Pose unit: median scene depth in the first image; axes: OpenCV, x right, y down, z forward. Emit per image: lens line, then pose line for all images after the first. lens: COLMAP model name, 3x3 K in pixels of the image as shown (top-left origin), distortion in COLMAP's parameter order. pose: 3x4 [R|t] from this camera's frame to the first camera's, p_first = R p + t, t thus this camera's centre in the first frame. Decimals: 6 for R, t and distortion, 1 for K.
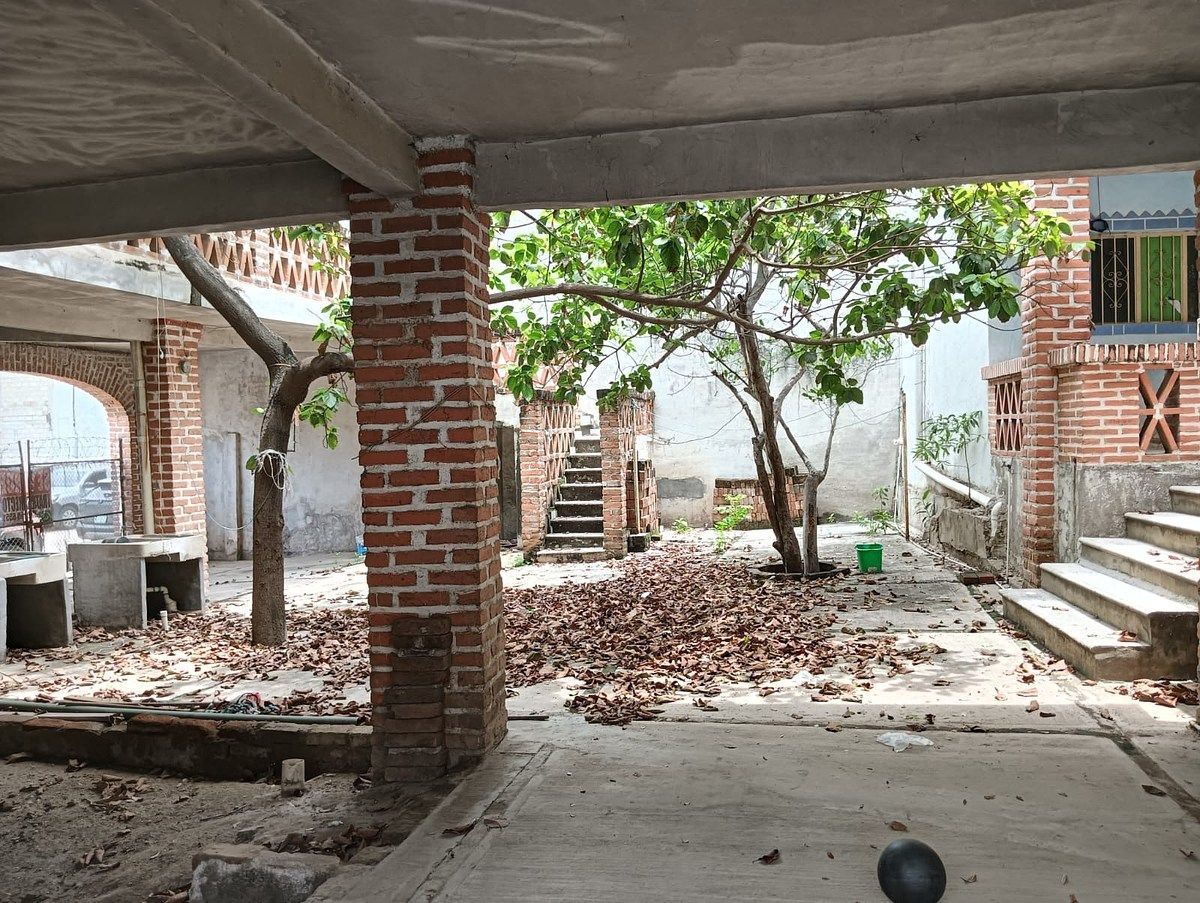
lens RADIAL K [[942.3, 0, 600.0], [0, 942.3, 451.5], [0, 0, 1]] dist [0.085082, -0.182195]
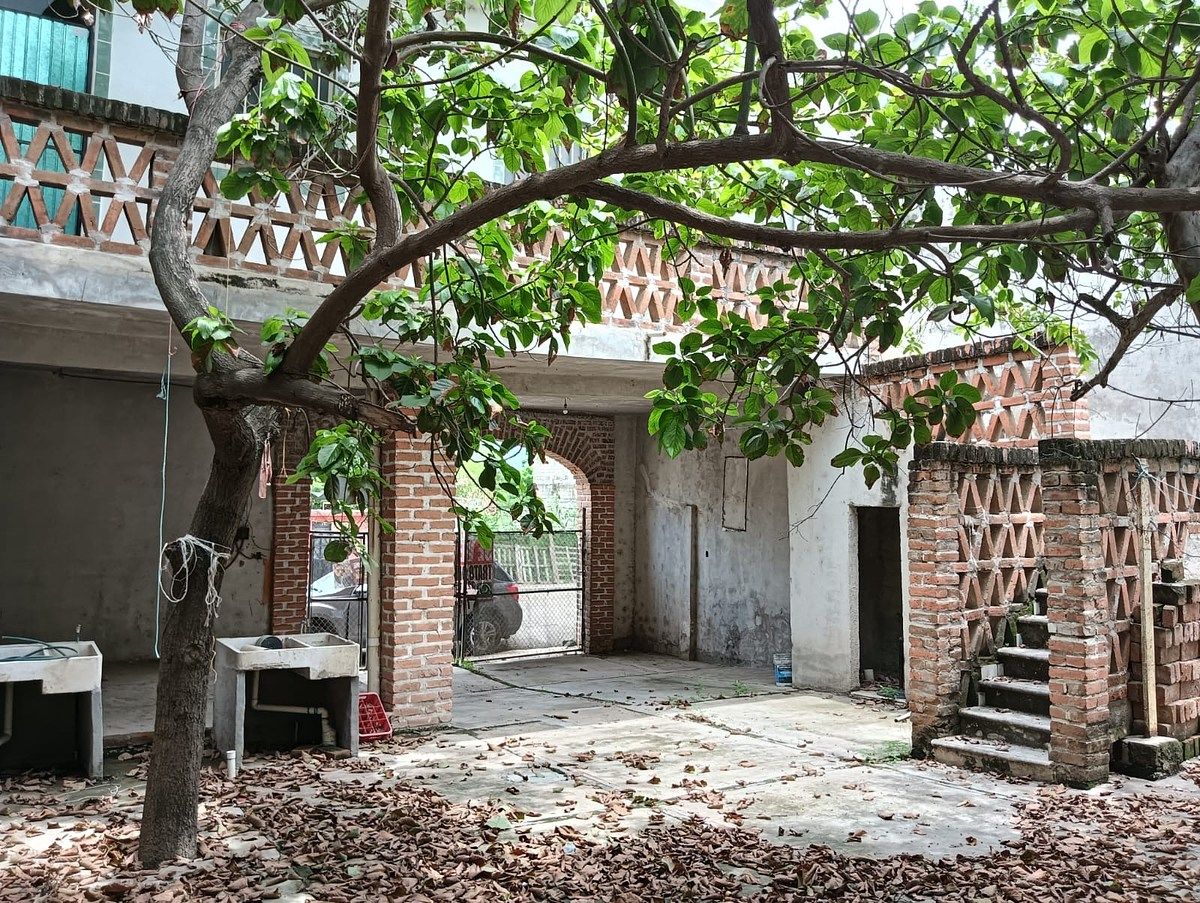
lens RADIAL K [[942.3, 0, 600.0], [0, 942.3, 451.5], [0, 0, 1]] dist [0.085082, -0.182195]
pose [[0.733727, -0.011604, -0.679345, 0.167177], [-0.040170, 0.997364, -0.060423, -0.018478], [0.678256, 0.071623, 0.731327, 0.451829]]
